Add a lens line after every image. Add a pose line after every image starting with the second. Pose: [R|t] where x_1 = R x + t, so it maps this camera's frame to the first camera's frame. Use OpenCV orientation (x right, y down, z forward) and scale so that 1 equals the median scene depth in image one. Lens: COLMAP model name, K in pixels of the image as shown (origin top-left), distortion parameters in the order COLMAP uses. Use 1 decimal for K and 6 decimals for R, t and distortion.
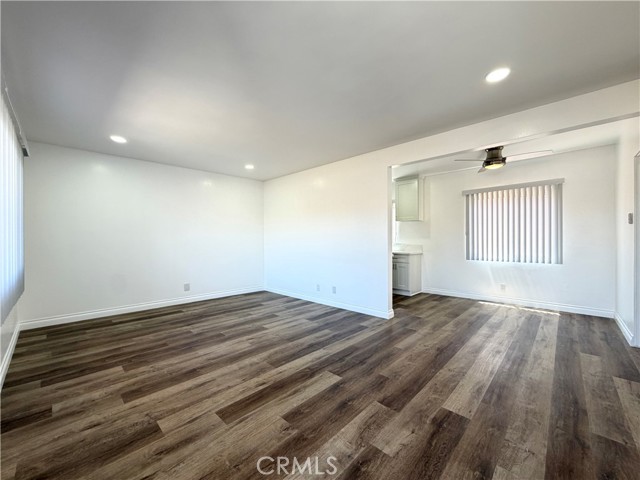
lens RADIAL K [[255.7, 0, 318.0], [0, 255.7, 238.4], [0, 0, 1]] dist [-0.000249, 0.000735]
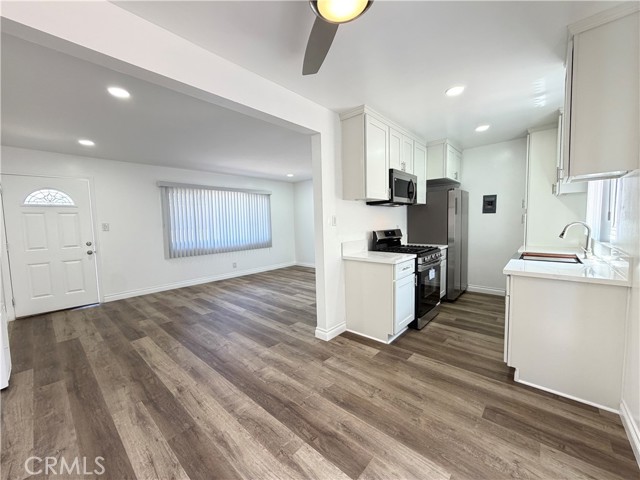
lens RADIAL K [[255.7, 0, 318.5], [0, 255.7, 240.1], [0, 0, 1]] dist [-0.000249, 0.000735]
pose [[0.038844, 0.074500, -0.996464, 1.537756], [0.027580, 0.996757, 0.075597, -0.053769], [0.998865, -0.030419, 0.036663, 1.478263]]
